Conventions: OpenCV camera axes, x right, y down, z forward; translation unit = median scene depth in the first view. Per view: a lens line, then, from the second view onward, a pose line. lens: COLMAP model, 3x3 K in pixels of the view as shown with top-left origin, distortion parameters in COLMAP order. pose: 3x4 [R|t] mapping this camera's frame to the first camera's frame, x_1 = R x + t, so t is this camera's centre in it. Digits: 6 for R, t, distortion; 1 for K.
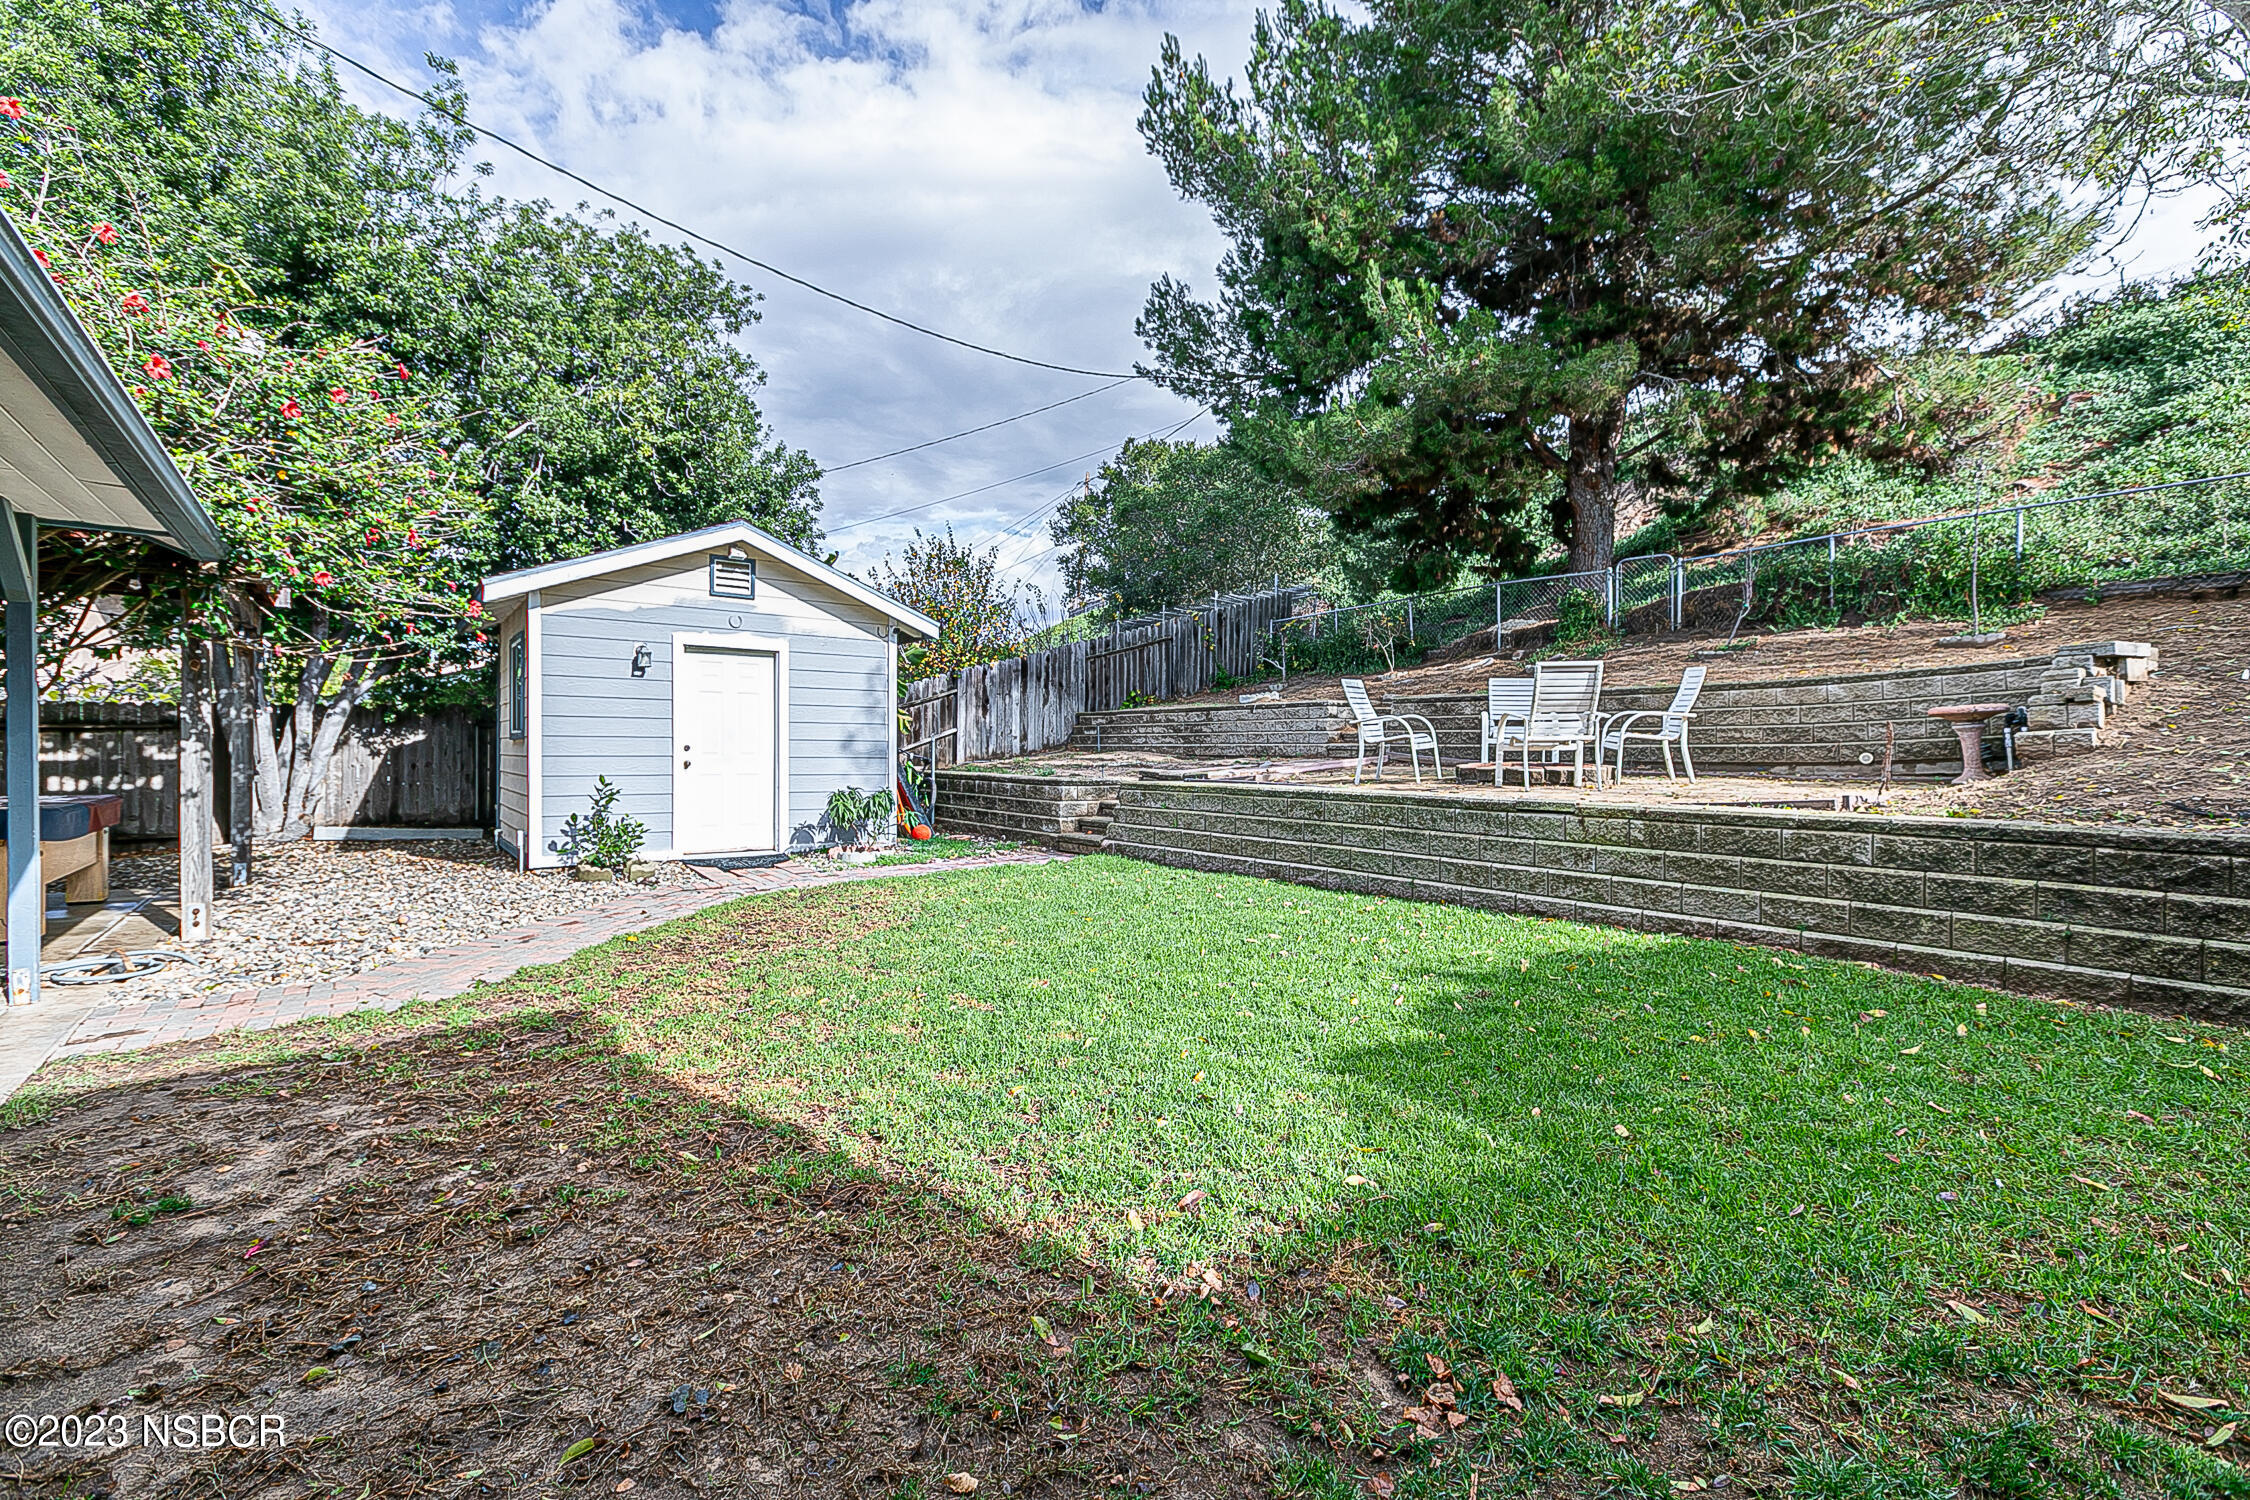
lens RADIAL K [[1013.1, 0, 1139.2], [0, 1013.1, 747.0], [0, 0, 1]] dist [0.005260, 0.000277]
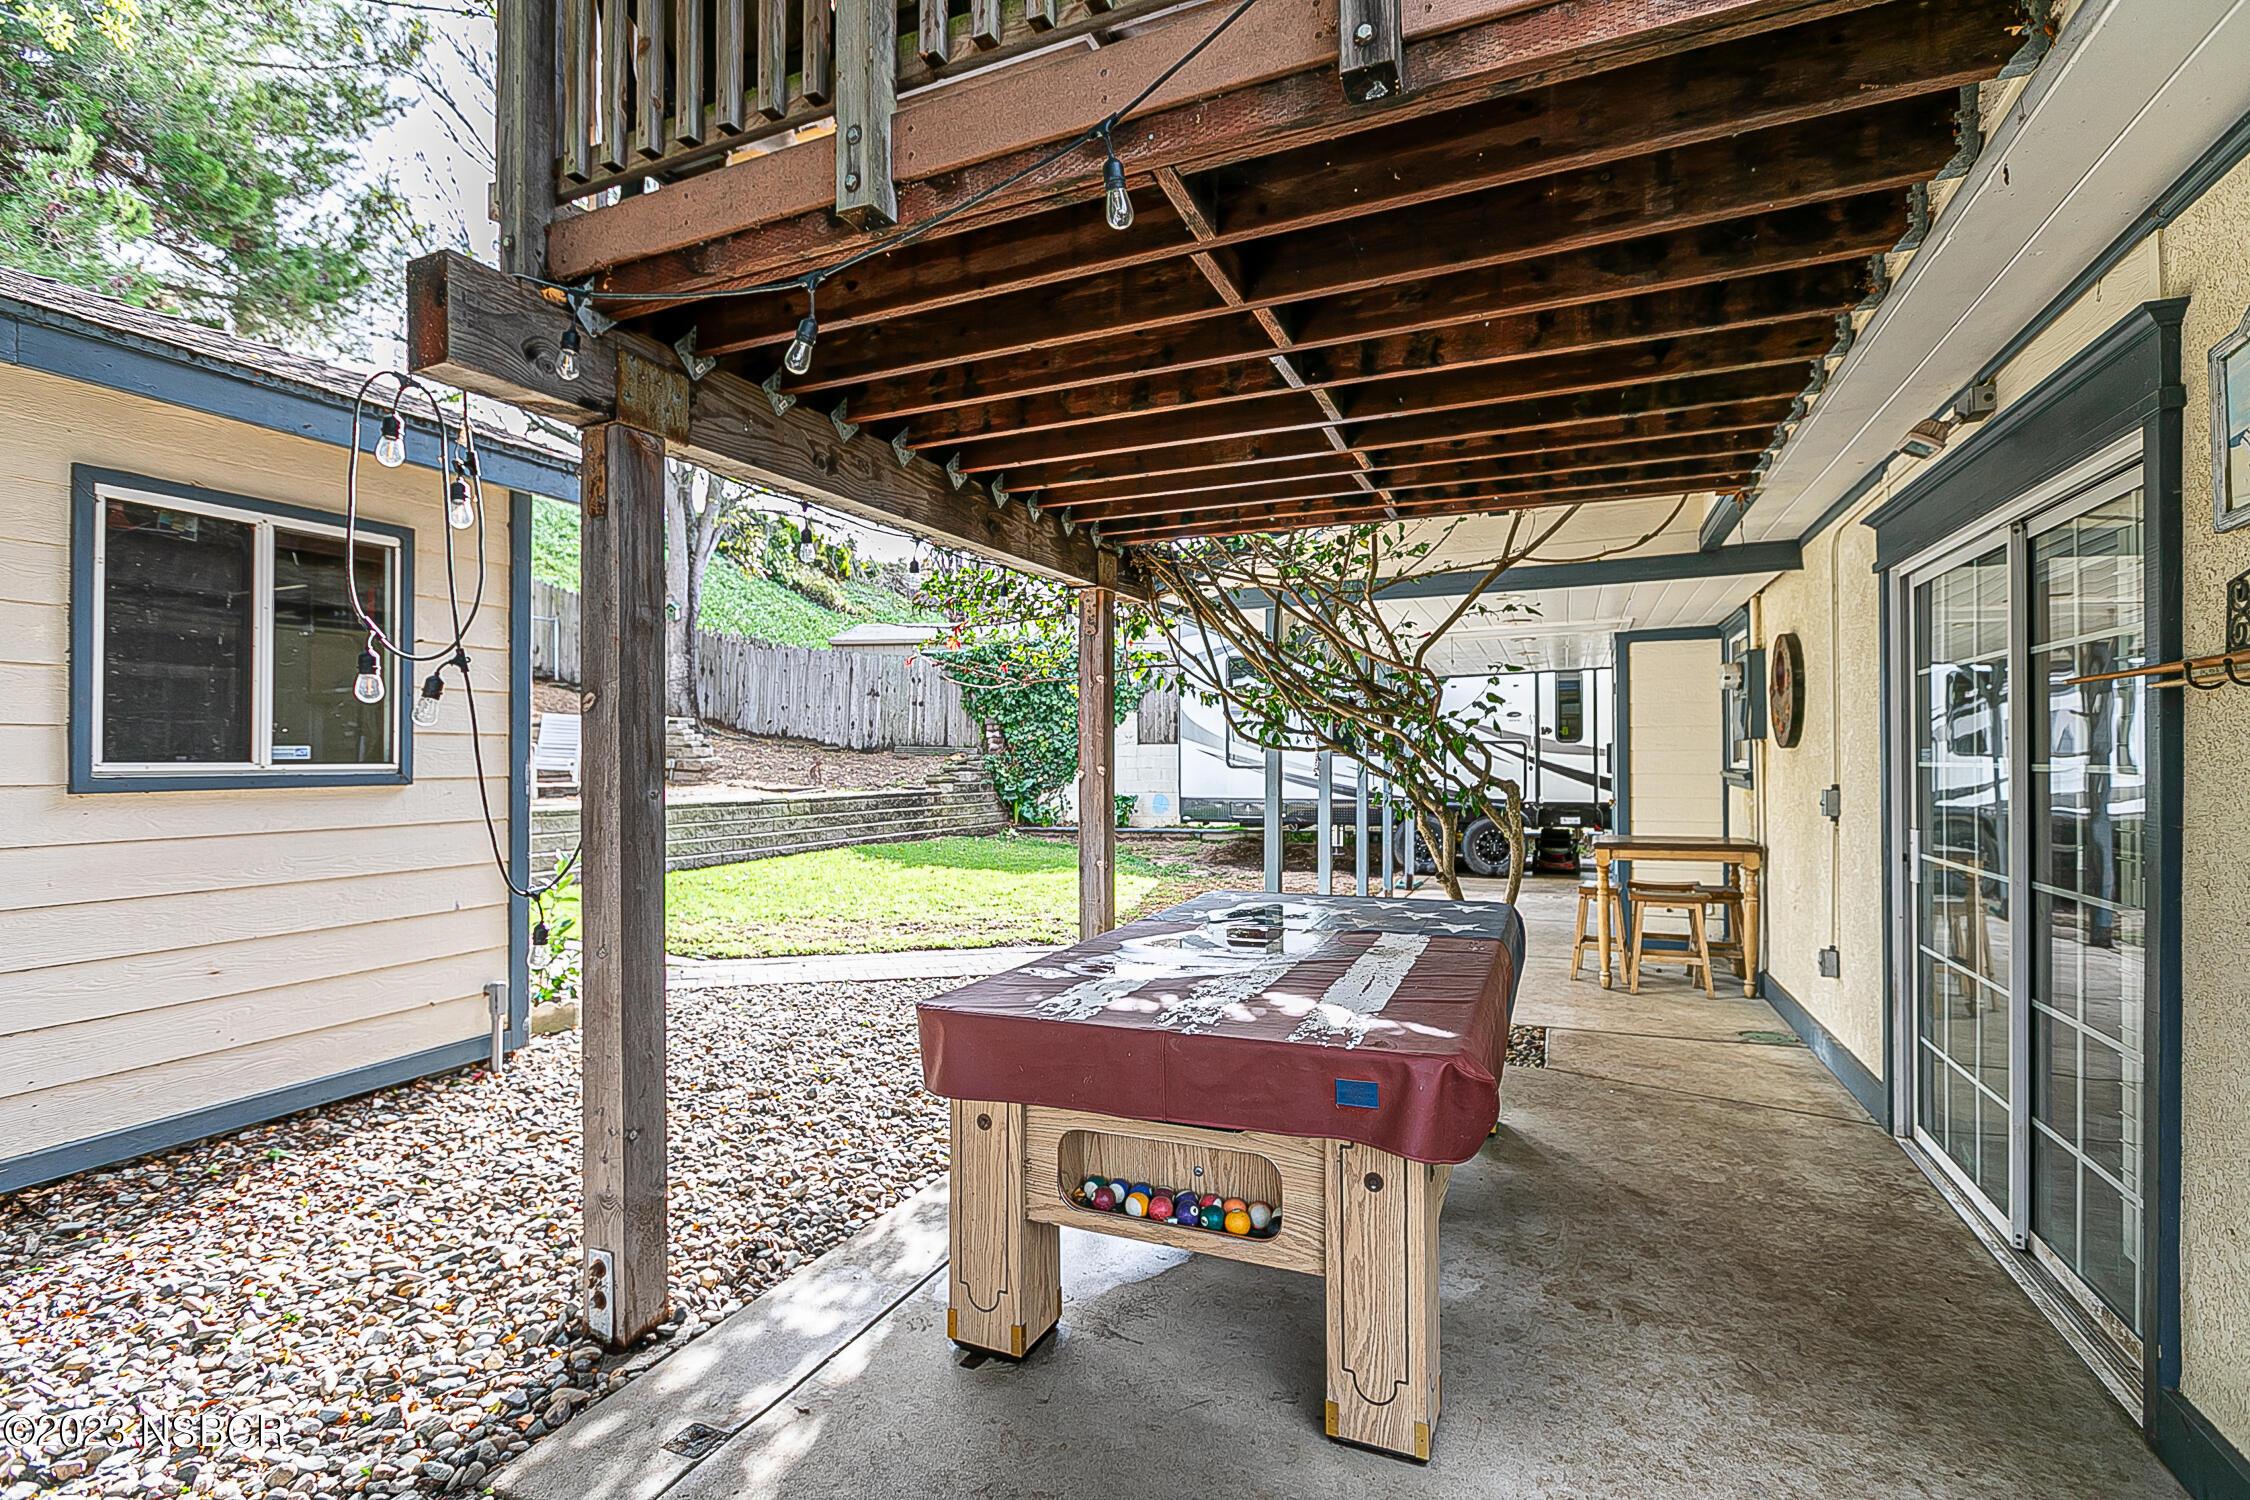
lens RADIAL K [[1037.1, 0, 1138.3], [0, 1037.1, 752.8], [0, 0, 1]] dist [-0.004742, -0.000268]
pose [[-0.502144, -0.001595, 0.864783, -1.071785], [-0.005814, 0.999982, -0.001532, -0.020988], [-0.864765, -0.005797, -0.502144, 0.900694]]
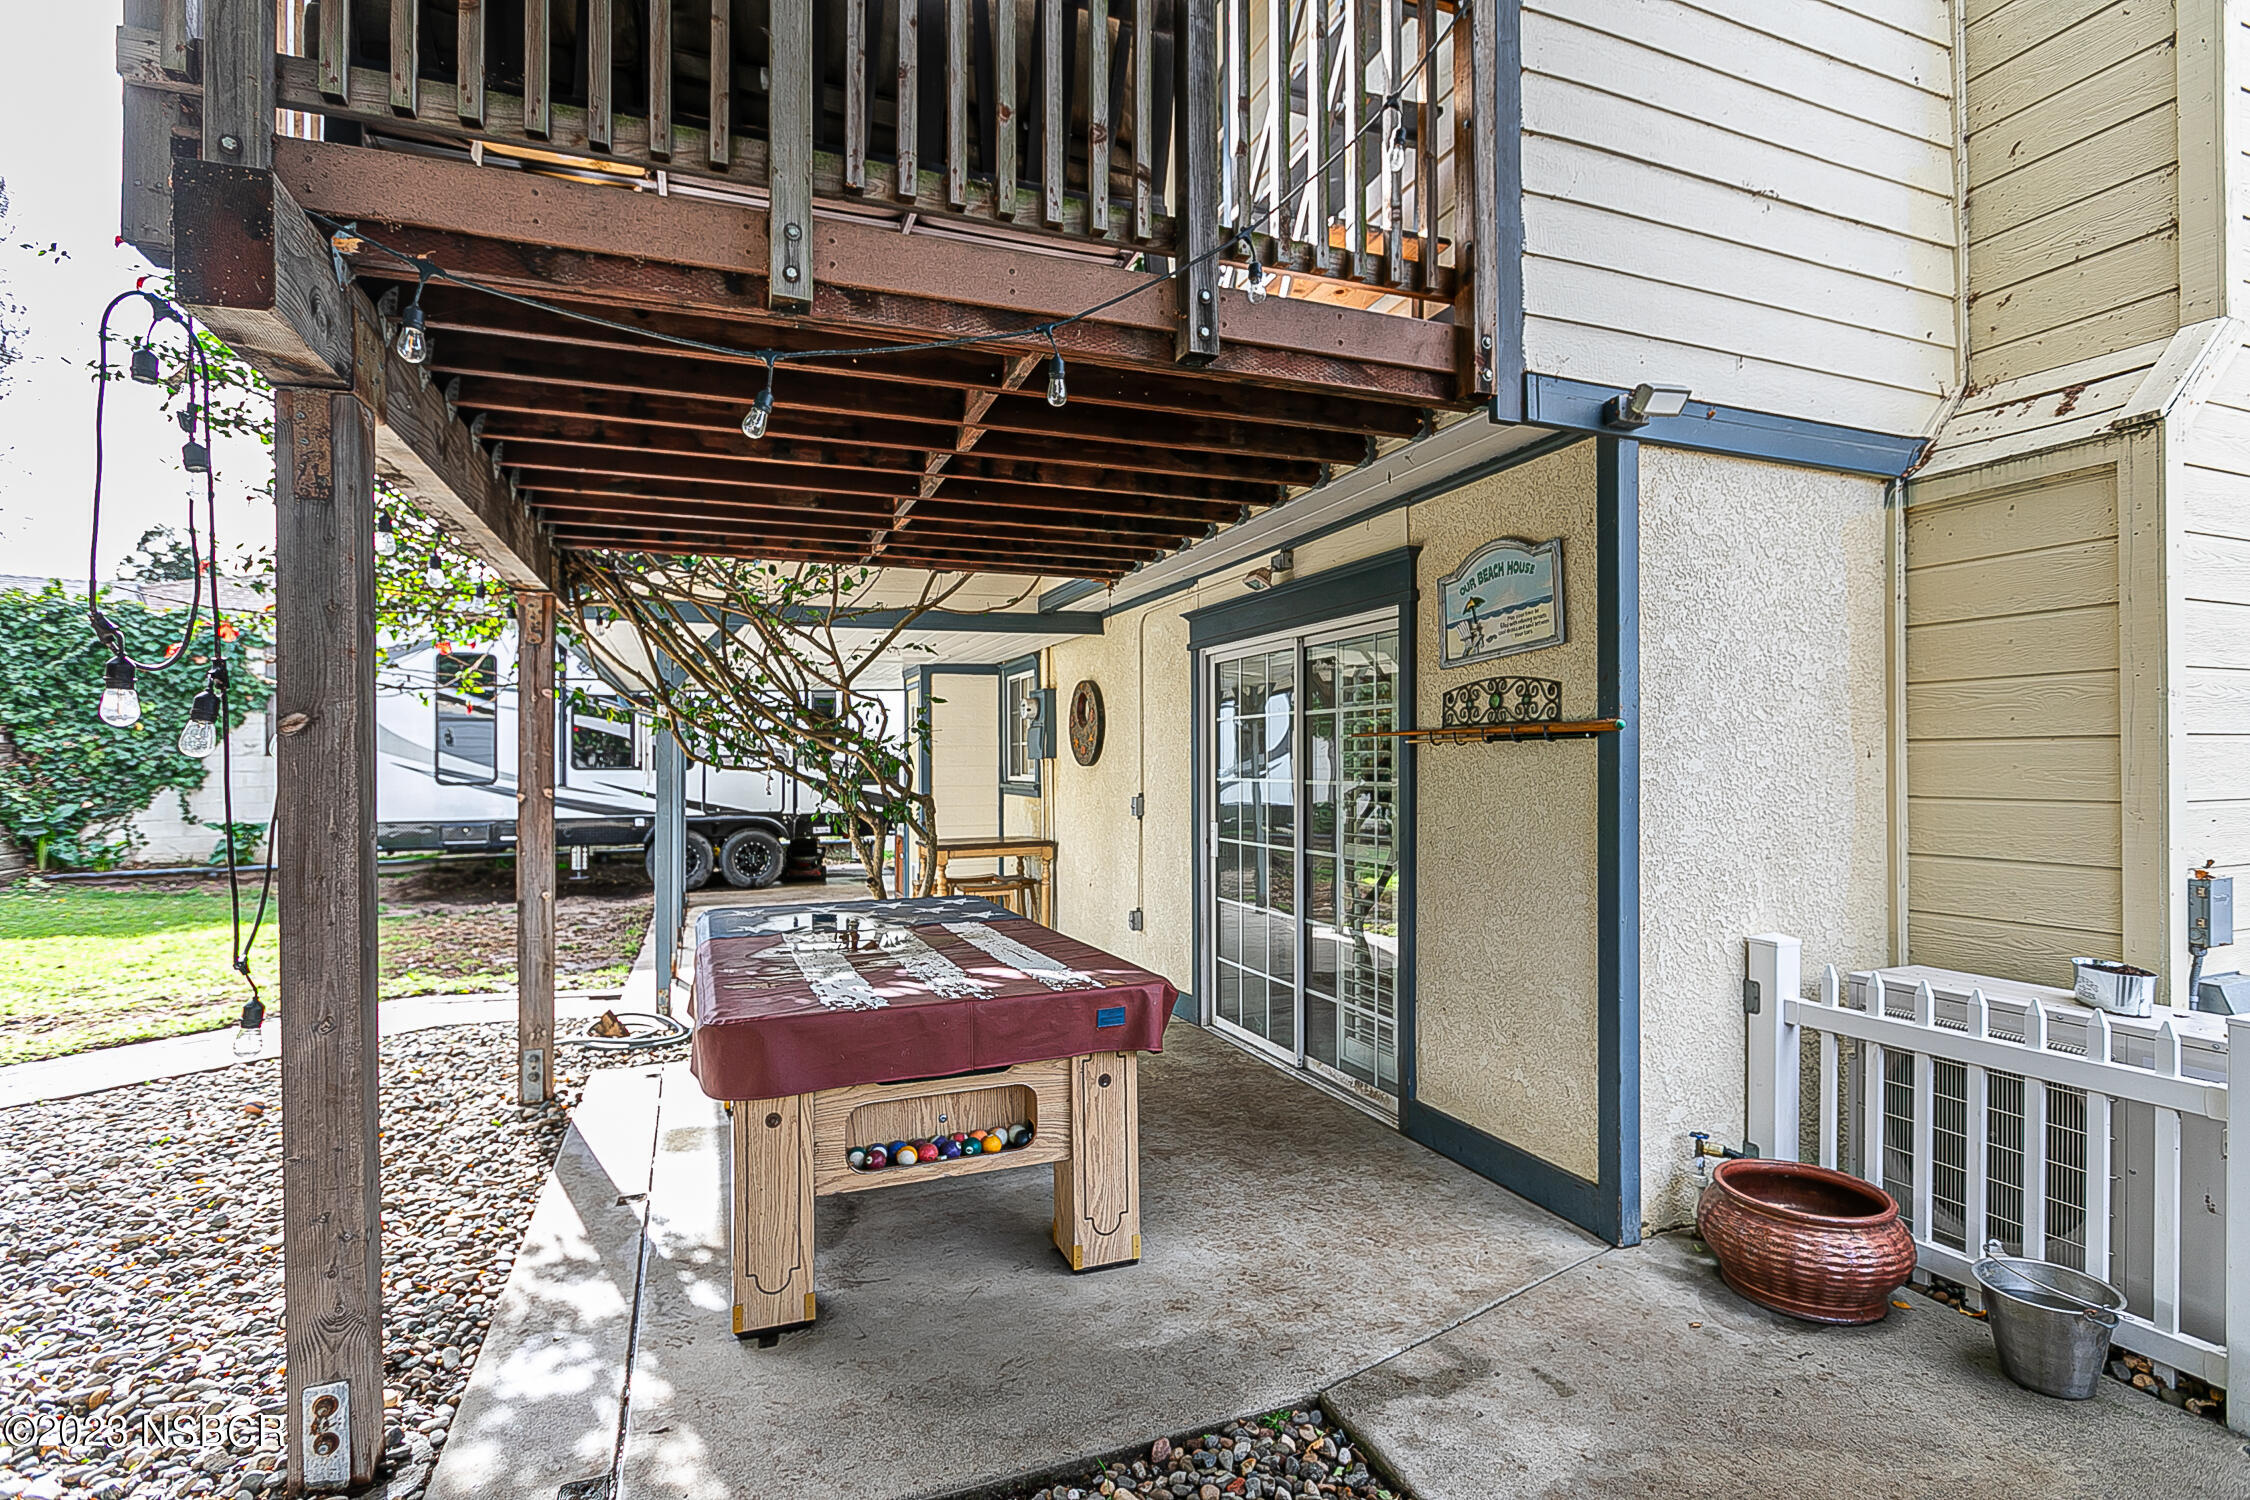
lens RADIAL K [[1078.6, 0, 1131.6], [0, 1078.6, 764.8], [0, 0, 1]] dist [-0.003658, -0.000274]
pose [[-0.964767, -0.002716, 0.263094, -0.995173], [-0.003698, 0.999988, -0.003237, -0.025449], [-0.263082, -0.004096, -0.964765, 1.072058]]
